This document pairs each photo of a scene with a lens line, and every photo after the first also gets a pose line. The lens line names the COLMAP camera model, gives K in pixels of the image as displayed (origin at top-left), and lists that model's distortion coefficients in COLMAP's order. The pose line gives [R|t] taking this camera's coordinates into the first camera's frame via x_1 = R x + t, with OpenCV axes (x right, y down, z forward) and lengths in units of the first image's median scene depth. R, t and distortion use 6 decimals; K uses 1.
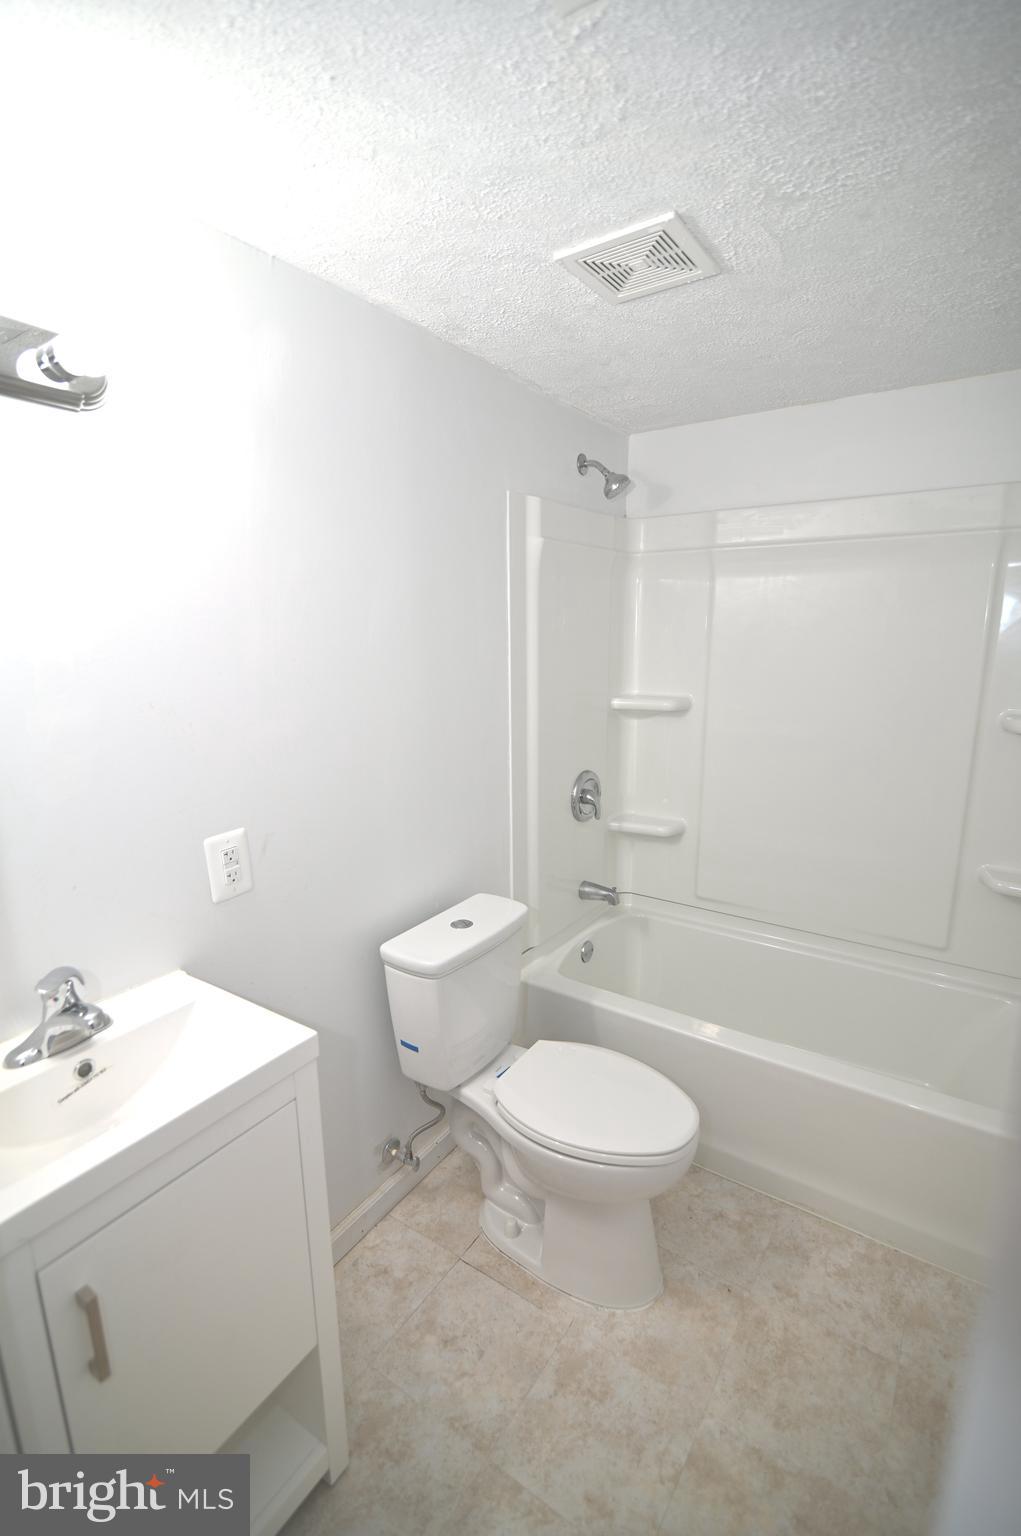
lens RADIAL K [[701.2, 0, 515.7], [0, 701.2, 774.9], [0, 0, 1]] dist [-0.021581, 0.001866]
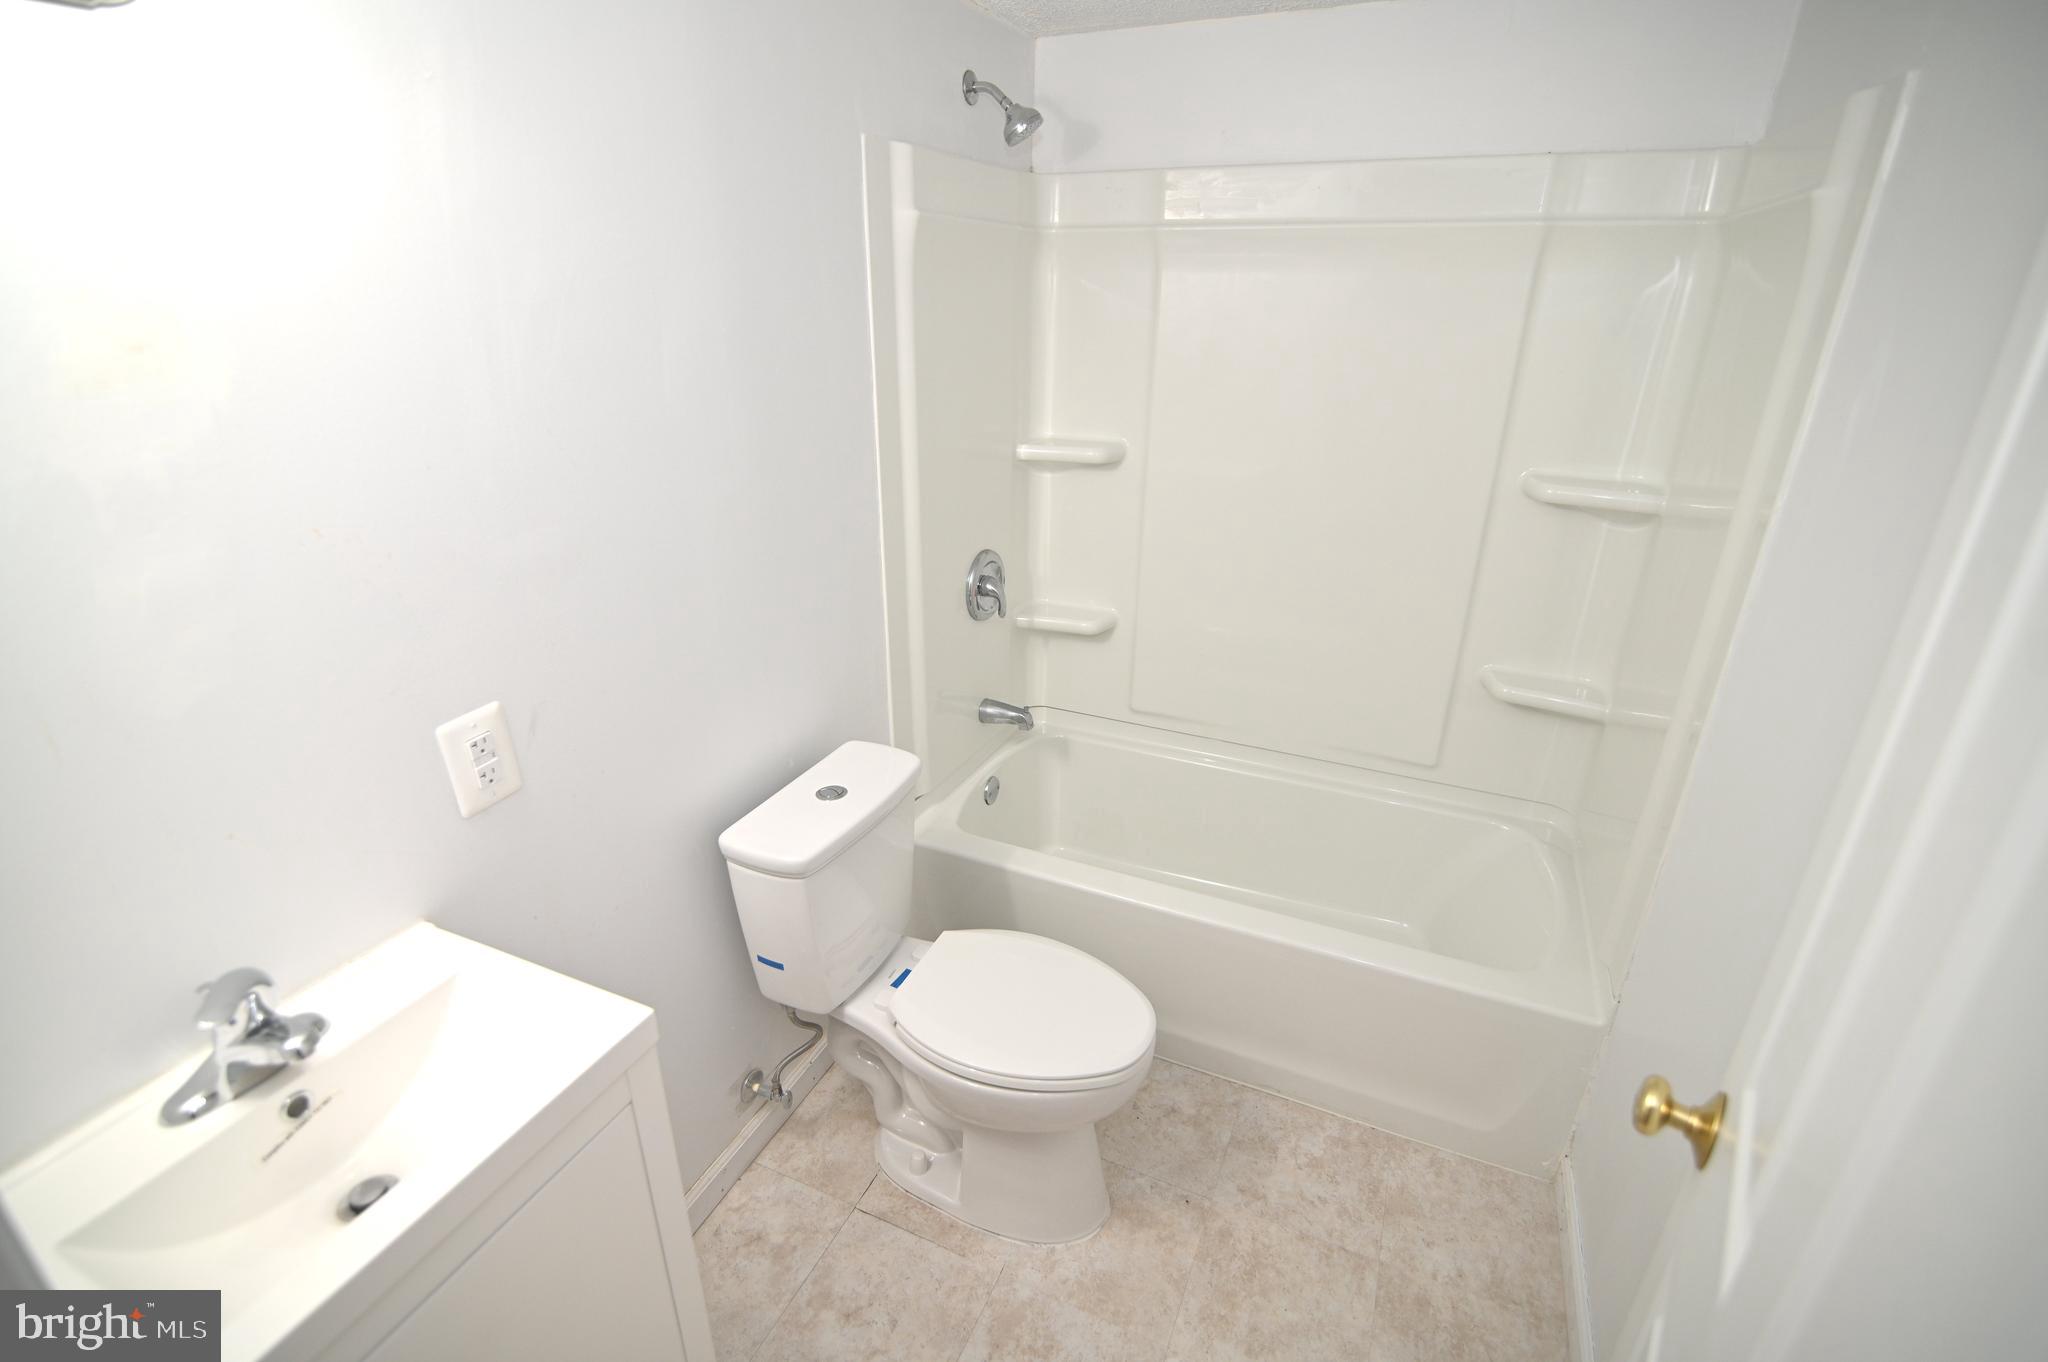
lens RADIAL K [[934.9, 0, 1019.6], [0, 934.9, 673.3], [0, 0, 1]] dist [-0.021581, 0.001866]
pose [[0.985528, -0.049375, 0.162164, -0.037386], [0.019221, 0.983019, 0.182492, -0.081372], [-0.168421, -0.176734, 0.969742, 0.062061]]
